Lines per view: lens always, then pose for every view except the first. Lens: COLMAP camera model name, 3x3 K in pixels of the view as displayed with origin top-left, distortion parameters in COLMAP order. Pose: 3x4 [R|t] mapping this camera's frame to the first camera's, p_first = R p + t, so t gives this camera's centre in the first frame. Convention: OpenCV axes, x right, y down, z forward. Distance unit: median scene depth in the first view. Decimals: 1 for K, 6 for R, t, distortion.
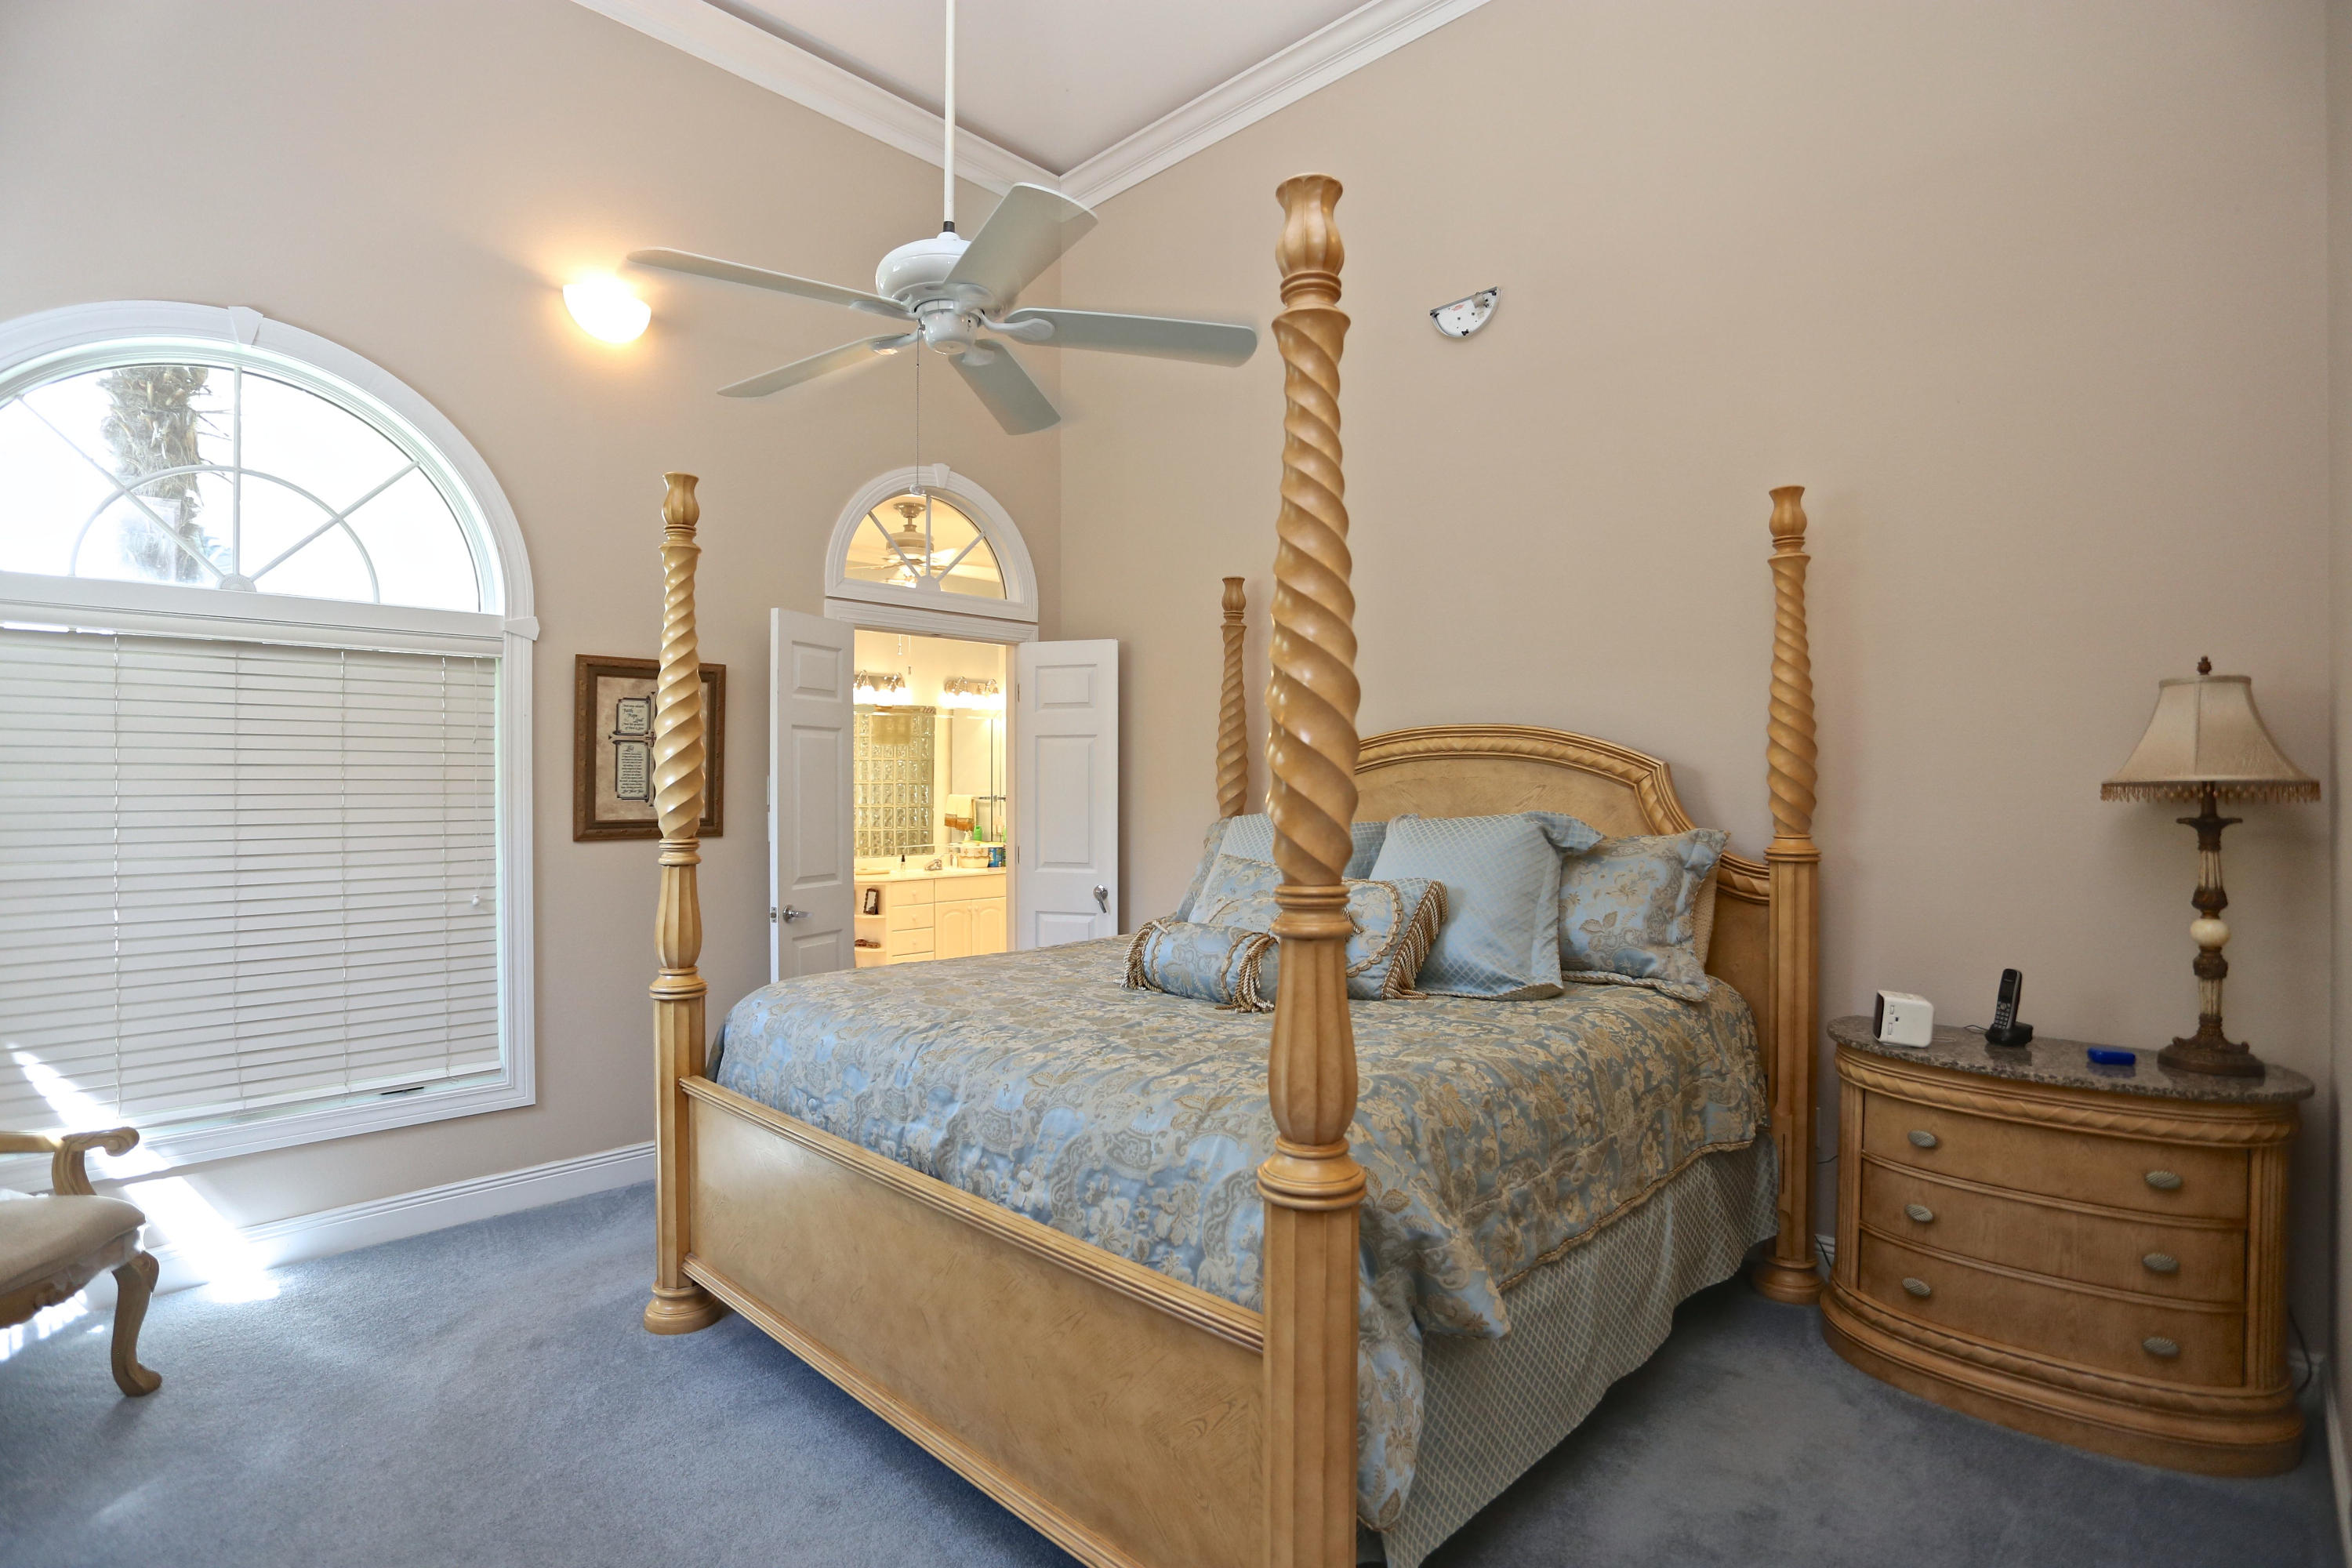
lens RADIAL K [[1137.7, 0, 1164.4], [0, 1137.7, 780.4], [0, 0, 1]] dist [-0.062095, 0.025494]
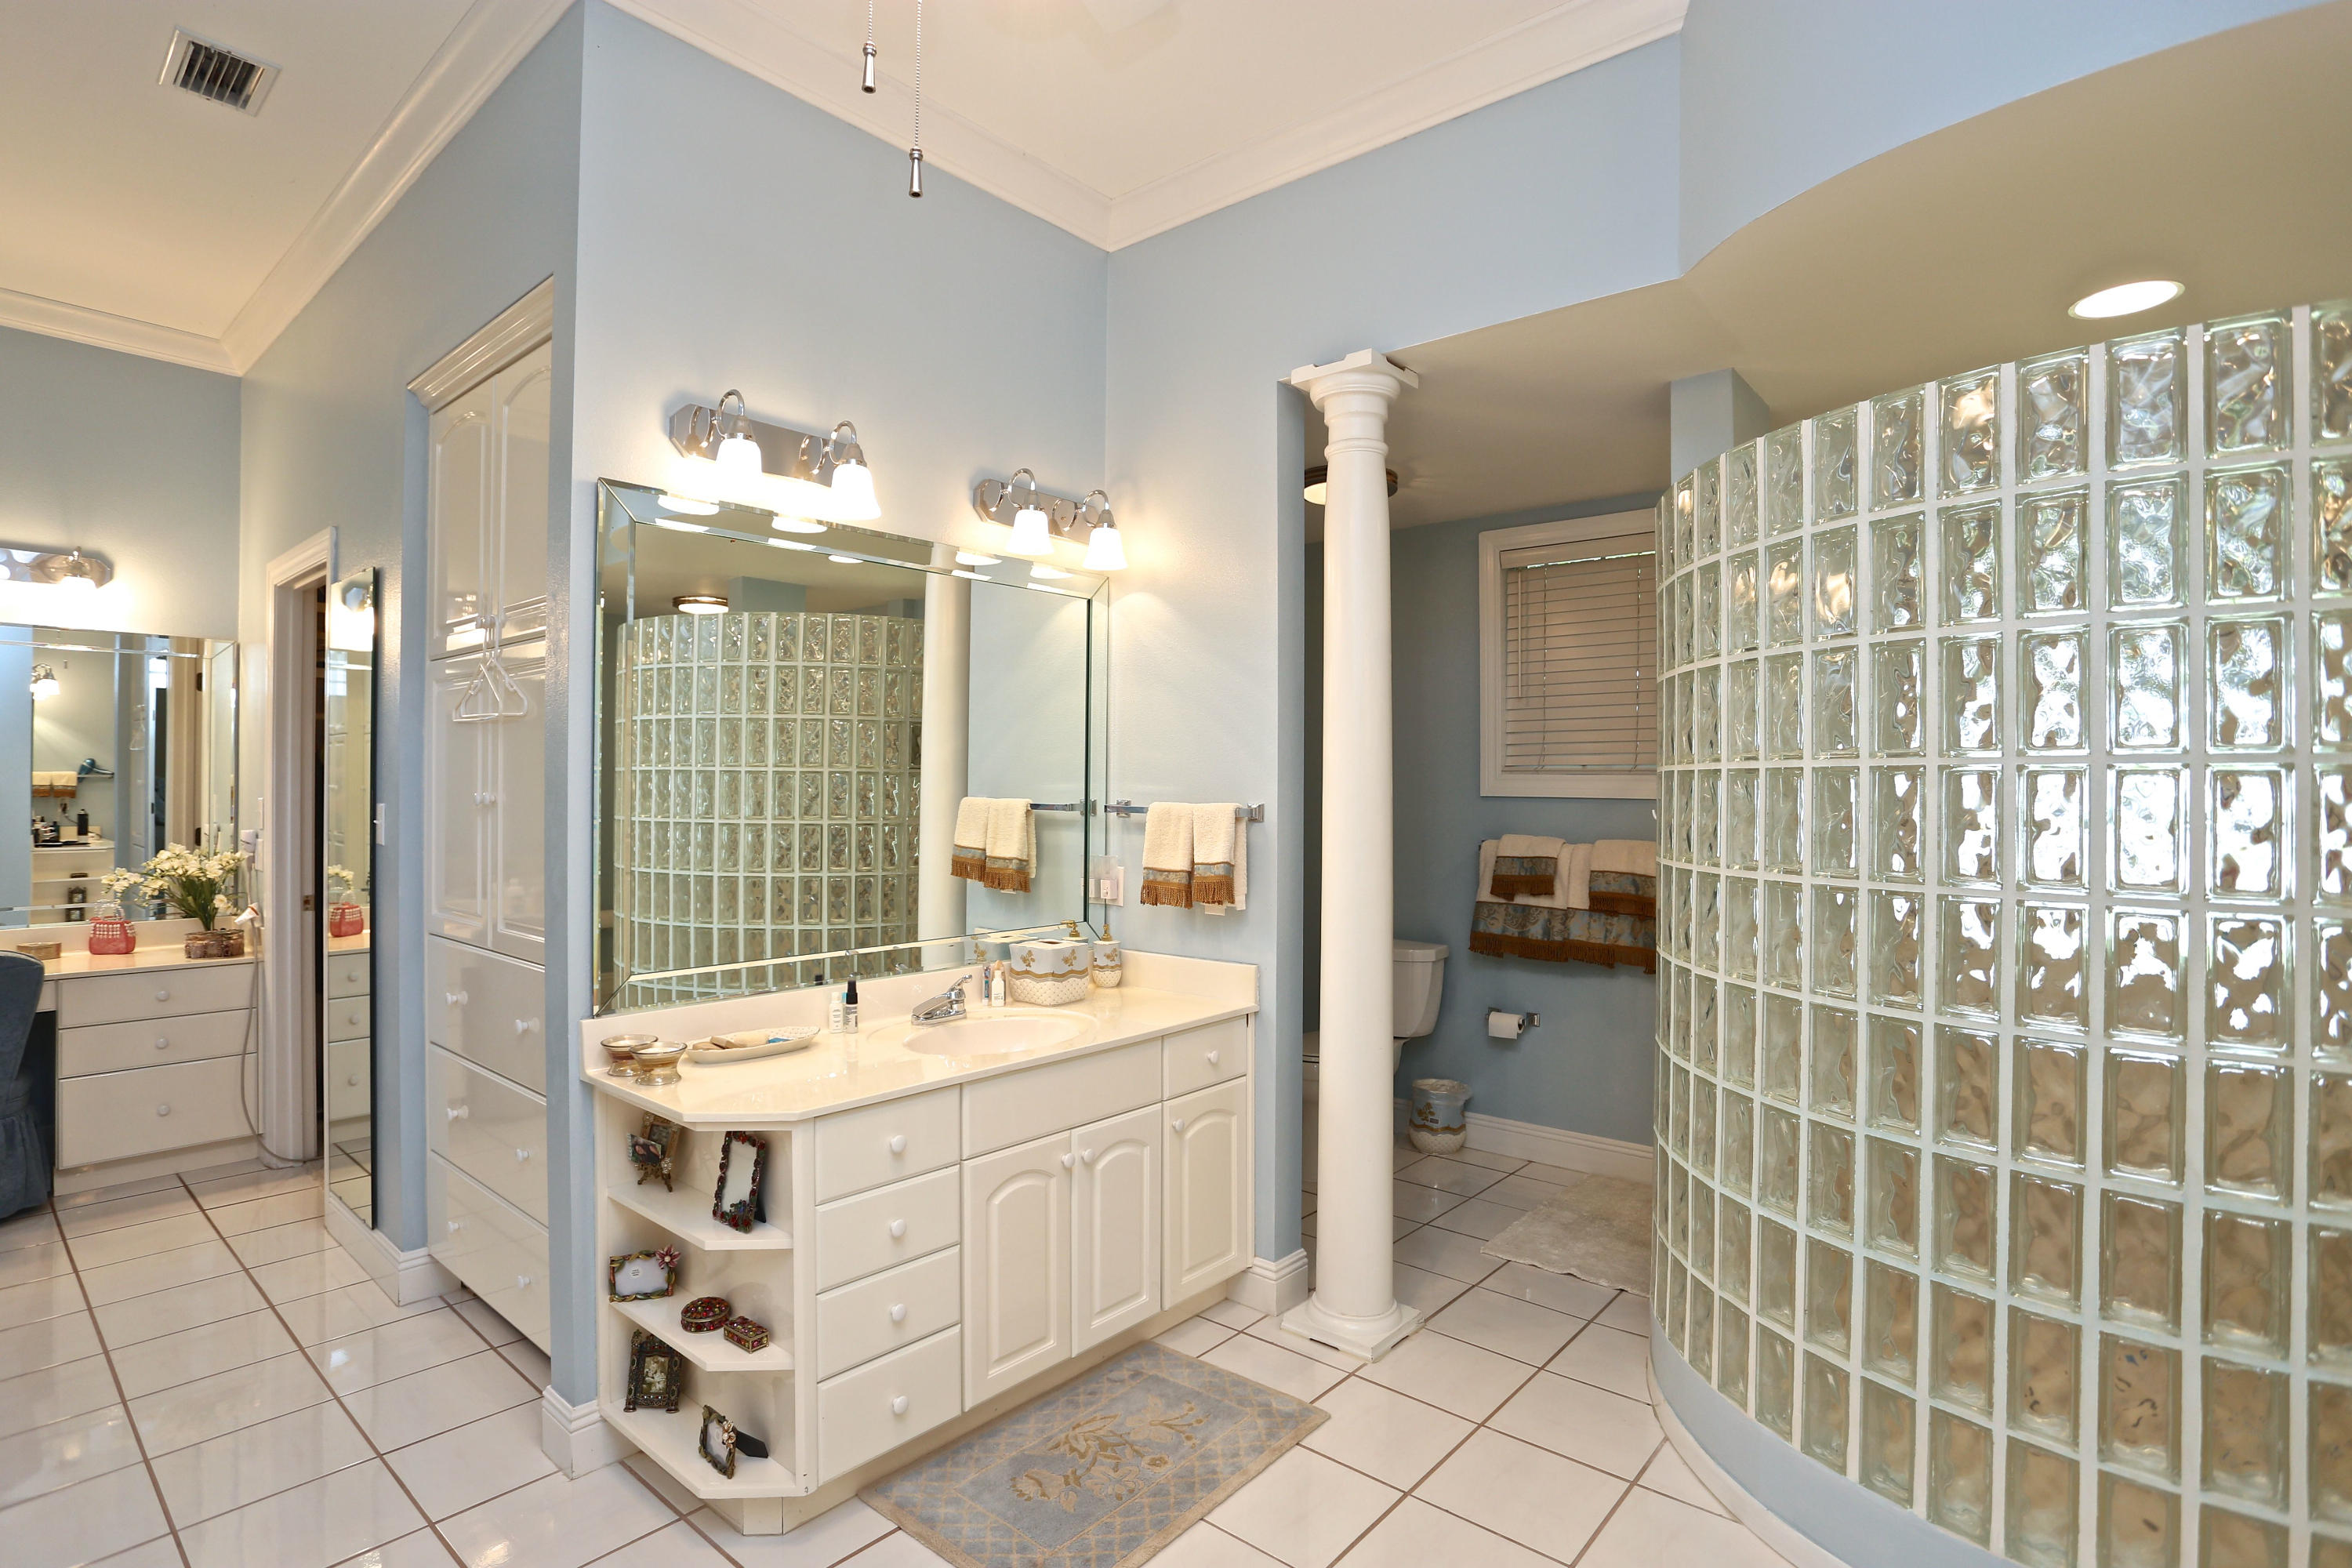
lens RADIAL K [[1137.7, 0, 1164.4], [0, 1137.7, 780.4], [0, 0, 1]] dist [-0.062095, 0.025494]
pose [[0.998273, 0.007498, 0.058260, -0.145641], [-0.007229, 0.999962, -0.004833, 0.007920], [-0.058295, 0.004404, 0.998290, 0.610687]]
